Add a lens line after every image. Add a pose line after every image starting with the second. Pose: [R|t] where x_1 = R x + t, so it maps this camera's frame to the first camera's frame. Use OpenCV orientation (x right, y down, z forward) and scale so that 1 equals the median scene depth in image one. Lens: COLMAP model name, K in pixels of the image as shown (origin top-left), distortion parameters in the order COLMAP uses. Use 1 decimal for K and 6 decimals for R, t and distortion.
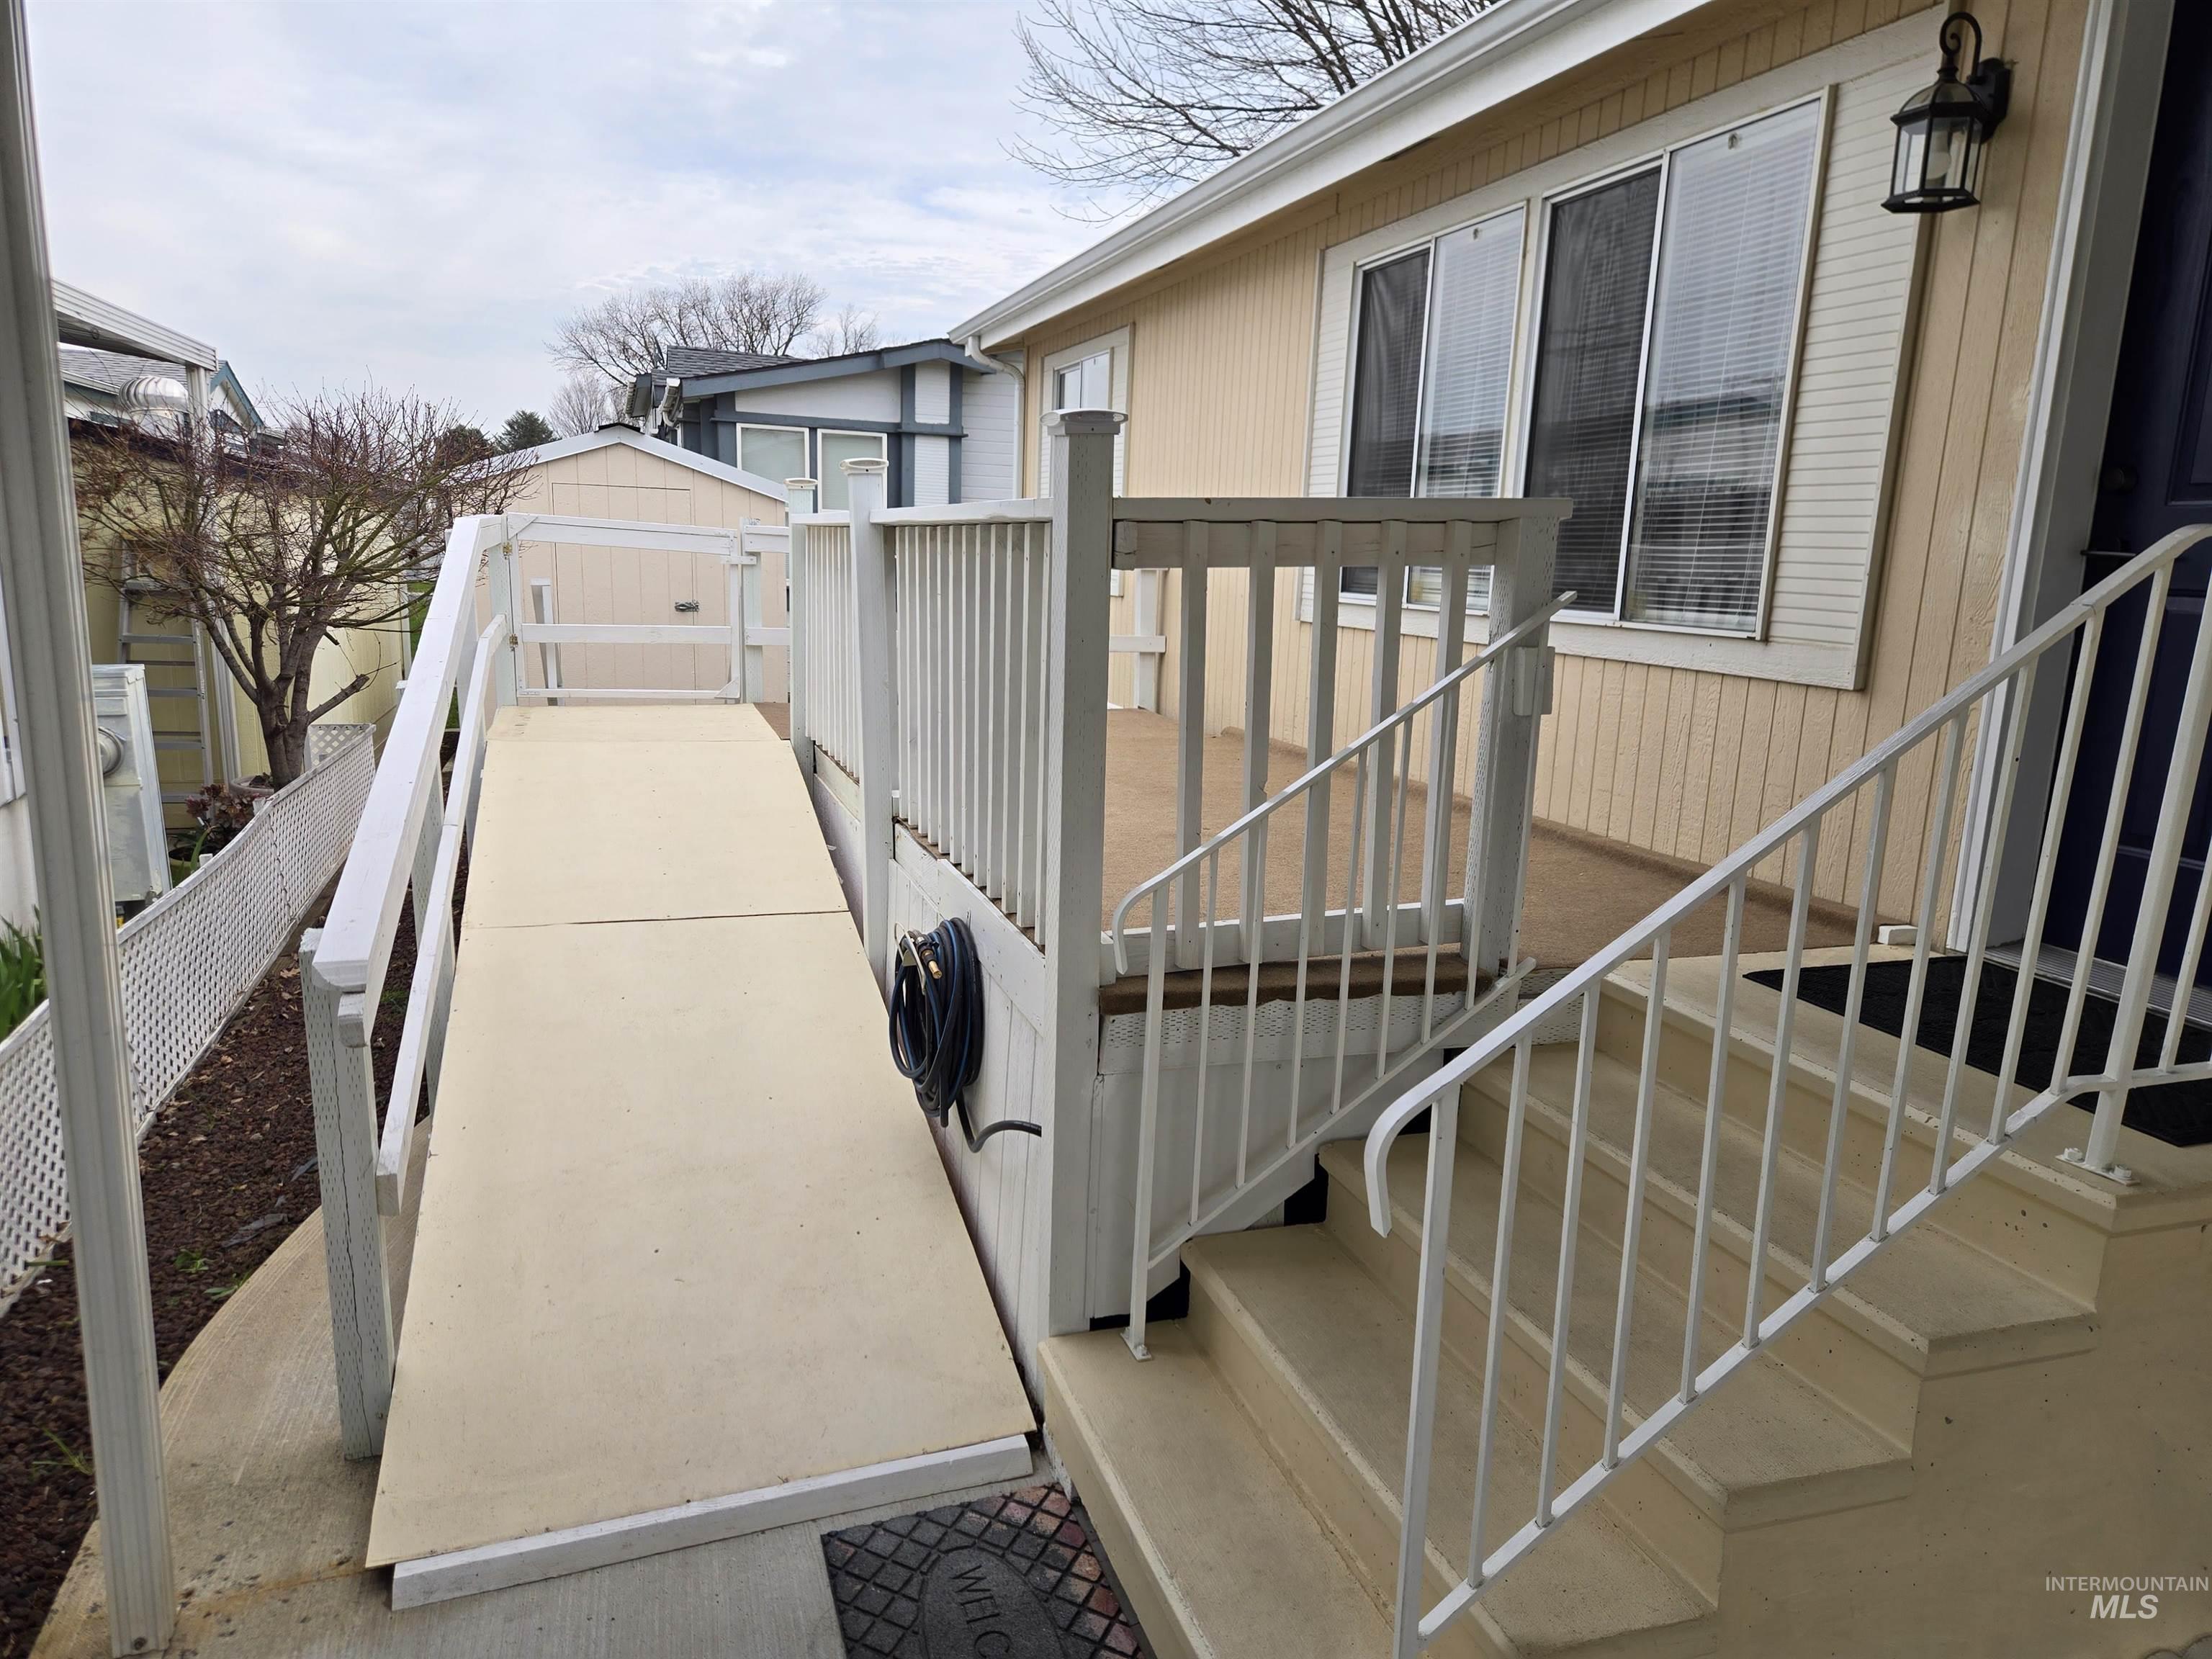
lens RADIAL K [[1489.8, 0, 1106.0], [0, 1489.8, 829.5], [0, 0, 1]] dist [0.092813, -0.094694]
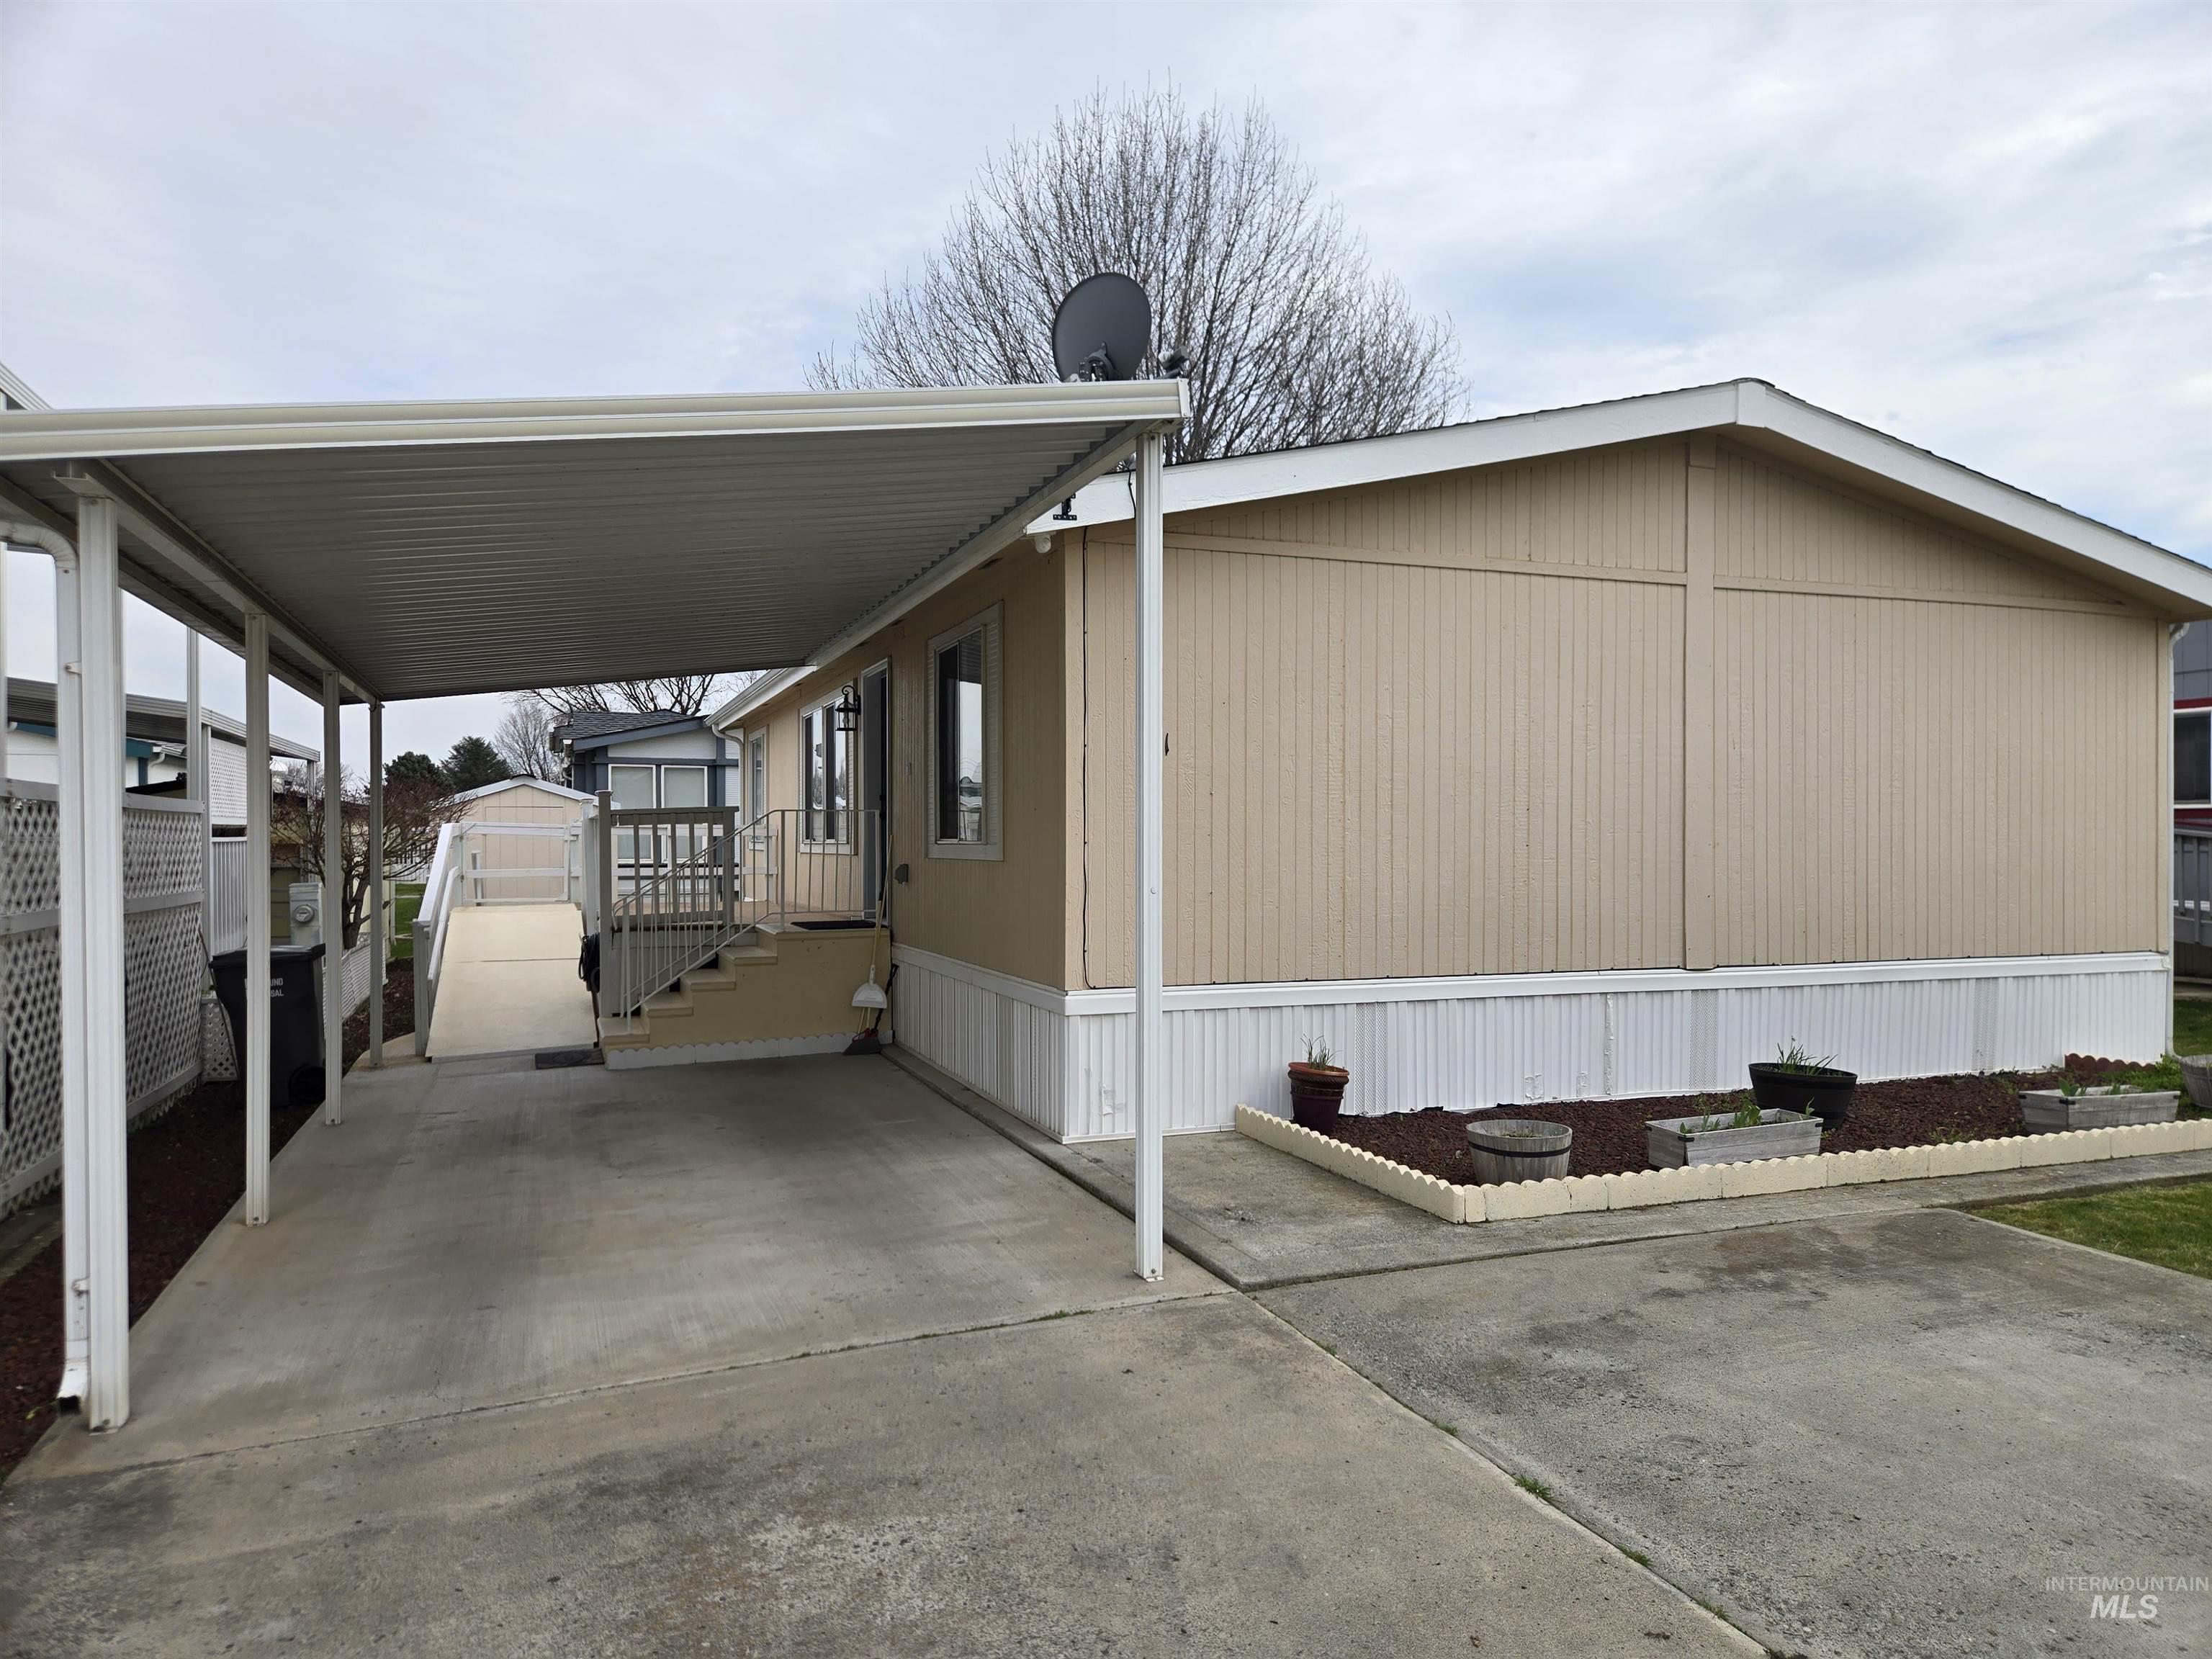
lens RADIAL K [[1489.8, 0, 1106.0], [0, 1489.8, 829.5], [0, 0, 1]] dist [0.092813, -0.094694]
pose [[0.998575, -0.034858, 0.040413, 0.344581], [0.041977, 0.980615, -0.191397, 0.199714], [-0.032958, 0.192821, 0.980680, -0.905867]]
